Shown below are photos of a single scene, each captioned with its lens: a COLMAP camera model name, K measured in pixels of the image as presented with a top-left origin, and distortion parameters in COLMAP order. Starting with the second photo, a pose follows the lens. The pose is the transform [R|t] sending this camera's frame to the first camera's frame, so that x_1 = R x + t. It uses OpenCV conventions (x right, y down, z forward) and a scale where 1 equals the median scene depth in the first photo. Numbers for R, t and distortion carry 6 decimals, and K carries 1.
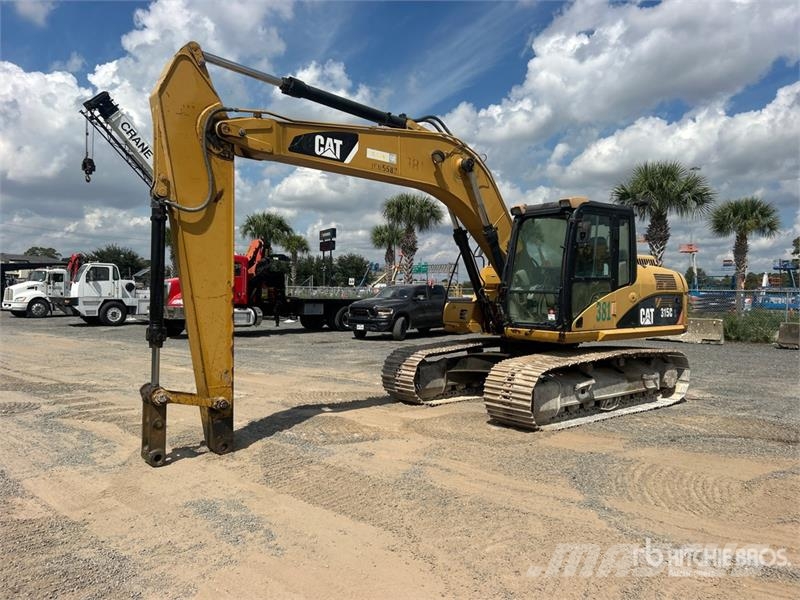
lens RADIAL K [[671.9, 0, 353.3], [0, 671.9, 310.6], [0, 0, 1]] dist [0.030930, -0.008887]
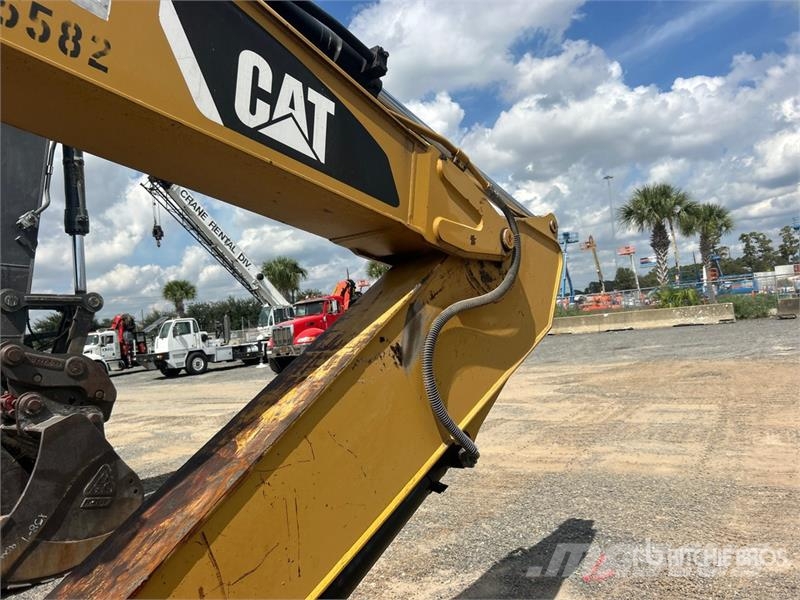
lens RADIAL K [[678.1, 0, 371.9], [0, 678.1, 318.6], [0, 0, 1]] dist [0.028092, -0.010137]
pose [[0.985066, -0.115543, 0.127652, -0.215434], [0.120198, 0.992316, -0.029357, -0.000791], [-0.123279, 0.044262, 0.991384, -0.138844]]
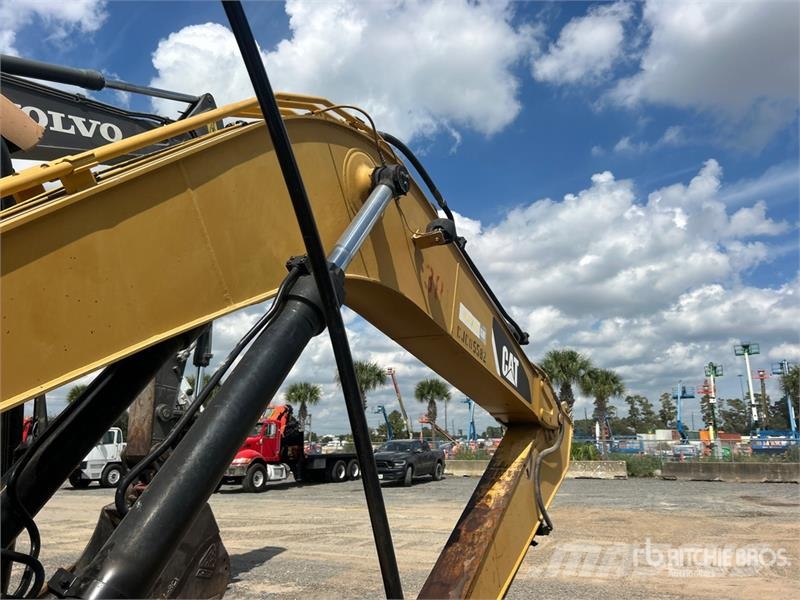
lens RADIAL K [[685.3, 0, 400.0], [0, 685.3, 300.0], [0, 0, 1]] dist [0.030729, -0.018025]
pose [[0.950757, 0.039130, 0.307457, -0.280989], [0.033513, 0.973203, -0.227493, -0.002396], [-0.308120, 0.226595, 0.923968, -0.212458]]
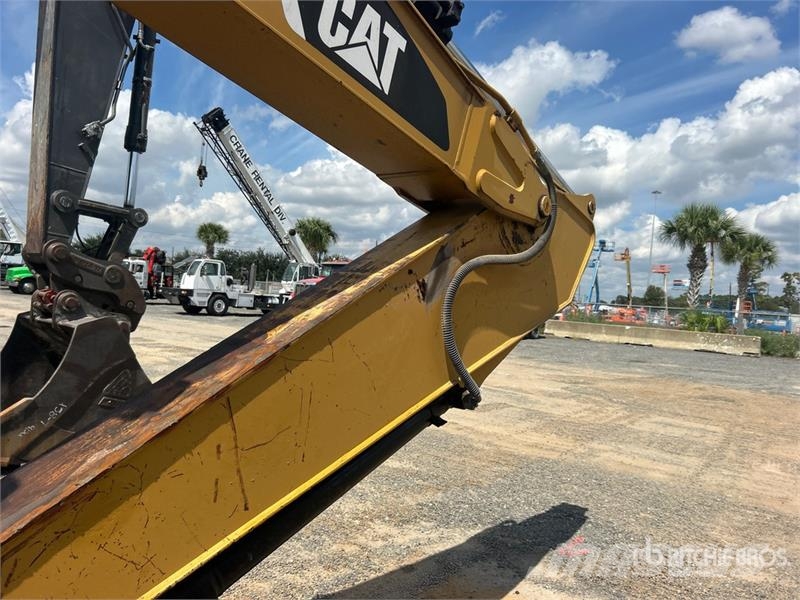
lens RADIAL K [[671.9, 0, 353.3], [0, 671.9, 310.6], [0, 0, 1]] dist [0.030930, -0.008887]
pose [[0.996179, 0.051814, 0.070308, -0.217068], [-0.051835, 0.998655, -0.001530, 0.004158], [-0.070292, -0.002120, 0.997524, -0.143204]]
